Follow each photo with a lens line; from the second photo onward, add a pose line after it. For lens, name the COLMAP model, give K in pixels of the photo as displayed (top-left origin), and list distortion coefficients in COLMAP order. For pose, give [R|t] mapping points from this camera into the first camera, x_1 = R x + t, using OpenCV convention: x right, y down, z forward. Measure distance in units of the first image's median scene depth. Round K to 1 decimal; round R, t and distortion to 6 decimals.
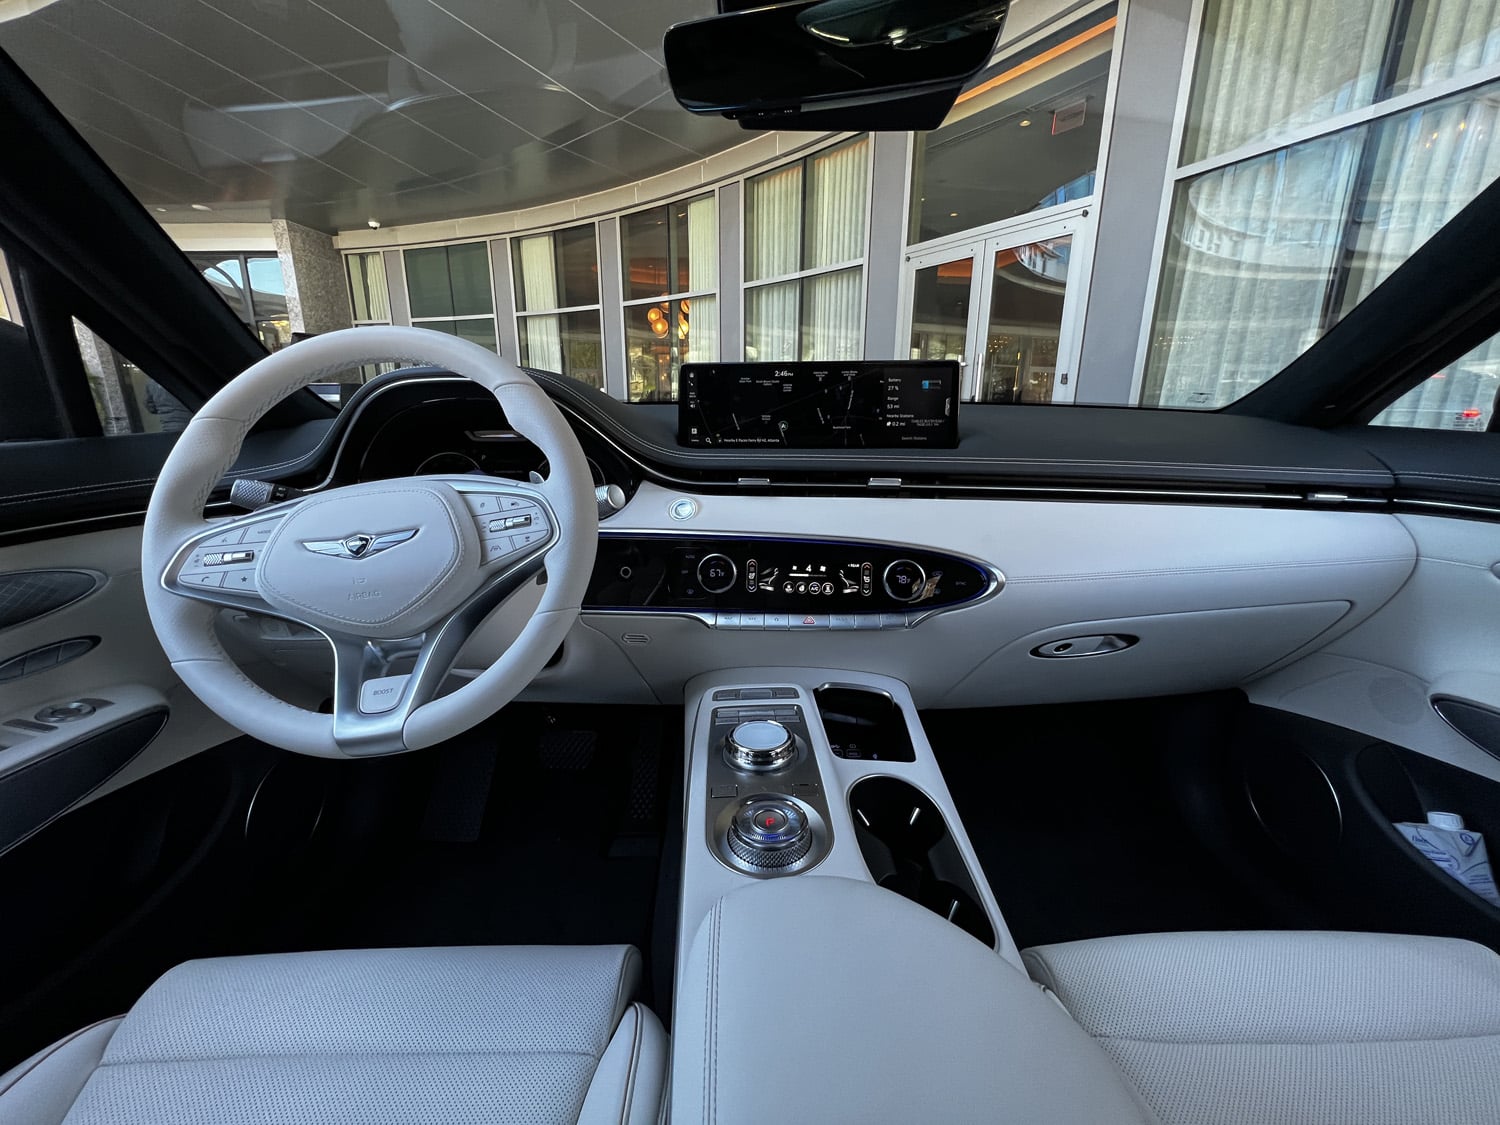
lens RADIAL K [[608.0, 0, 743.2], [0, 608.0, 566.4], [0, 0, 1]] dist [-0.002799, -0.000844]
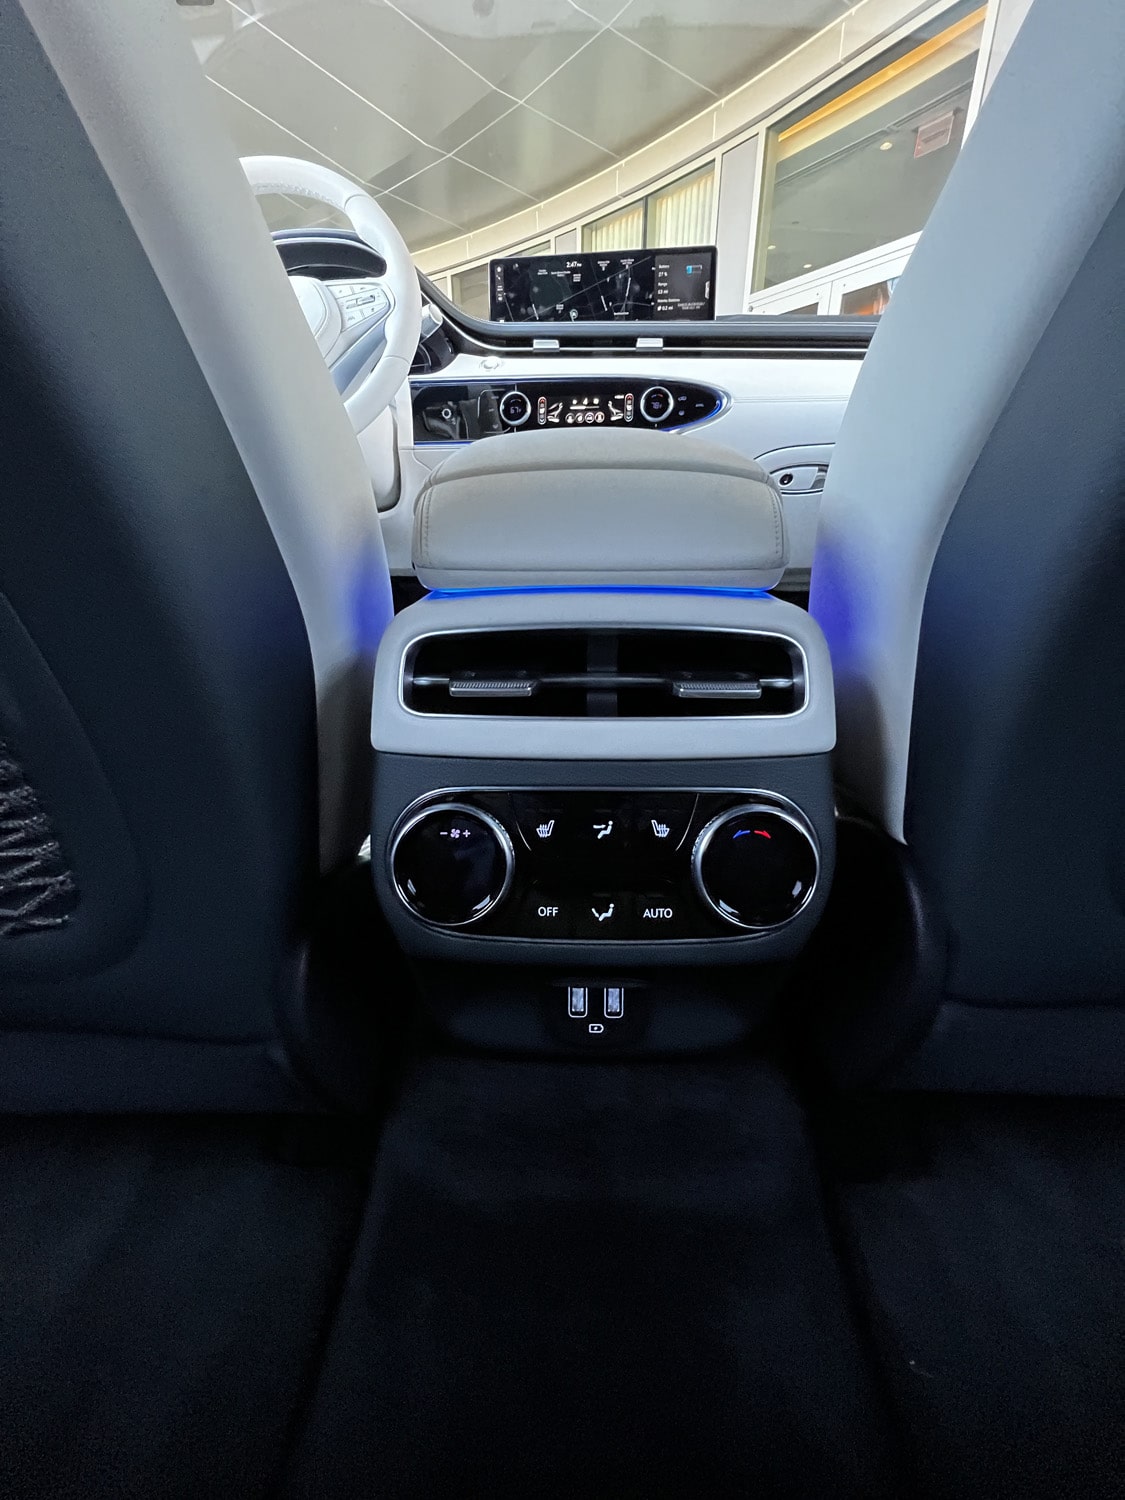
lens RADIAL K [[608.0, 0, 562.5], [0, 608.0, 750.0], [0, 0, 1]] dist [-0.002799, -0.000844]
pose [[0.999454, 0.008571, -0.031921, 0.099810], [-0.004504, 0.992098, 0.125382, 0.543652], [0.032743, -0.125170, 0.991595, -0.362358]]
